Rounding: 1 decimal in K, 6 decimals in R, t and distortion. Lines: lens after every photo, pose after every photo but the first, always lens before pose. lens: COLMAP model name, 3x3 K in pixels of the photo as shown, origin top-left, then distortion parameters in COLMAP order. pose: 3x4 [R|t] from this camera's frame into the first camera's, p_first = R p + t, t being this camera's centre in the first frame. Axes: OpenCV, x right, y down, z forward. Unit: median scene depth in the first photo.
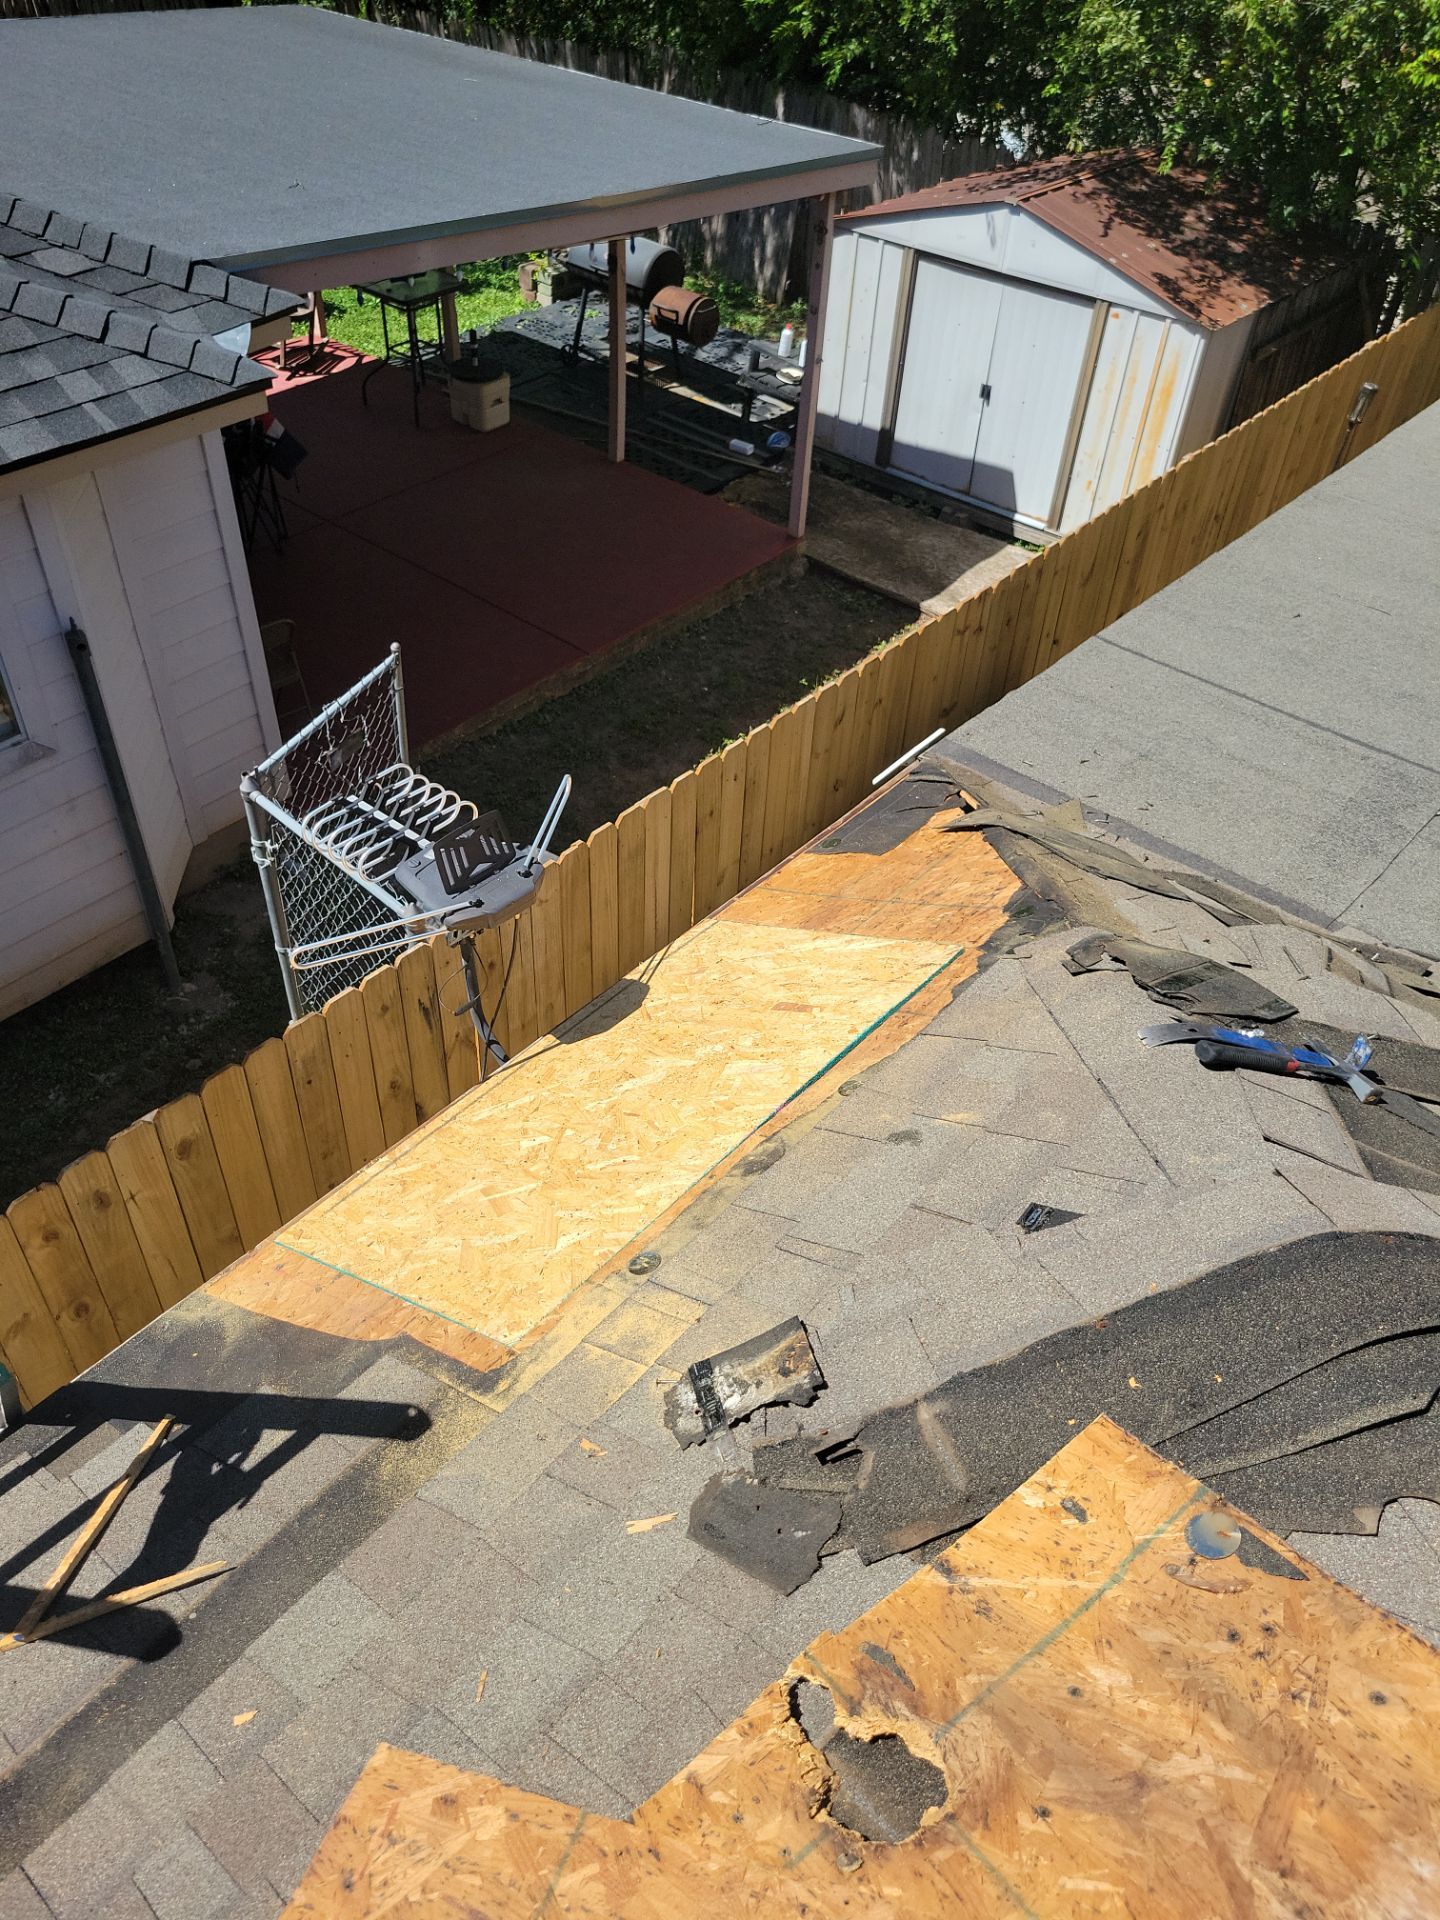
lens RADIAL K [[1434.9, 0, 675.4], [0, 1434.9, 958.3], [0, 0, 1]] dist [0.013933, -0.024916]
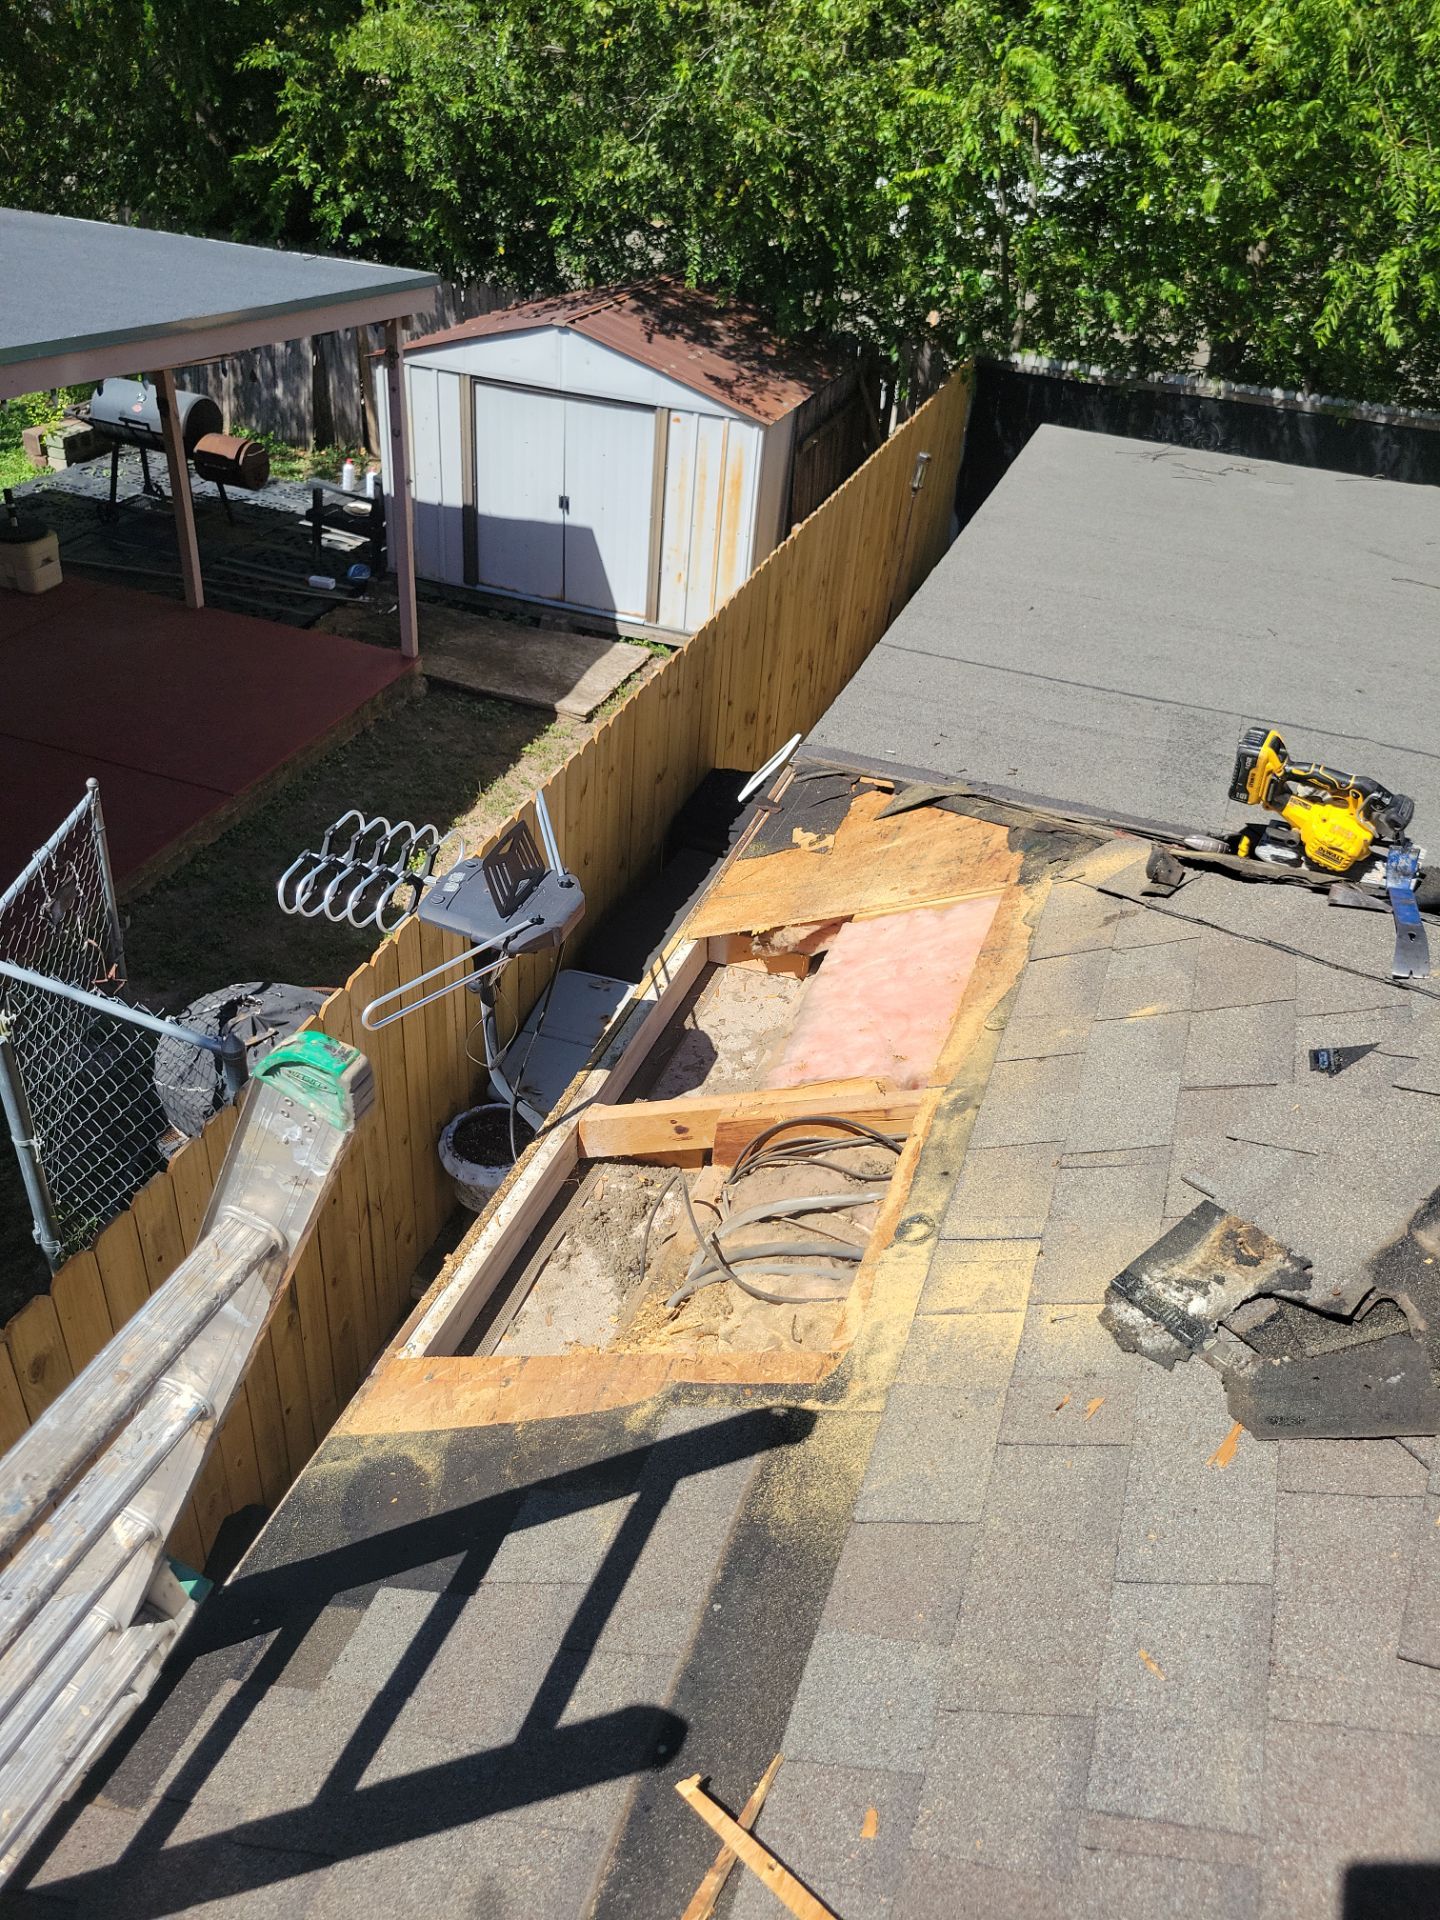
lens RADIAL K [[1434.9, 0, 675.4], [0, 1434.9, 958.3], [0, 0, 1]] dist [0.013933, -0.024916]
pose [[0.930239, -0.181070, 0.319171, -0.101548], [0.214846, 0.973863, -0.073695, 0.019720], [-0.297485, 0.137127, 0.944827, 0.044512]]
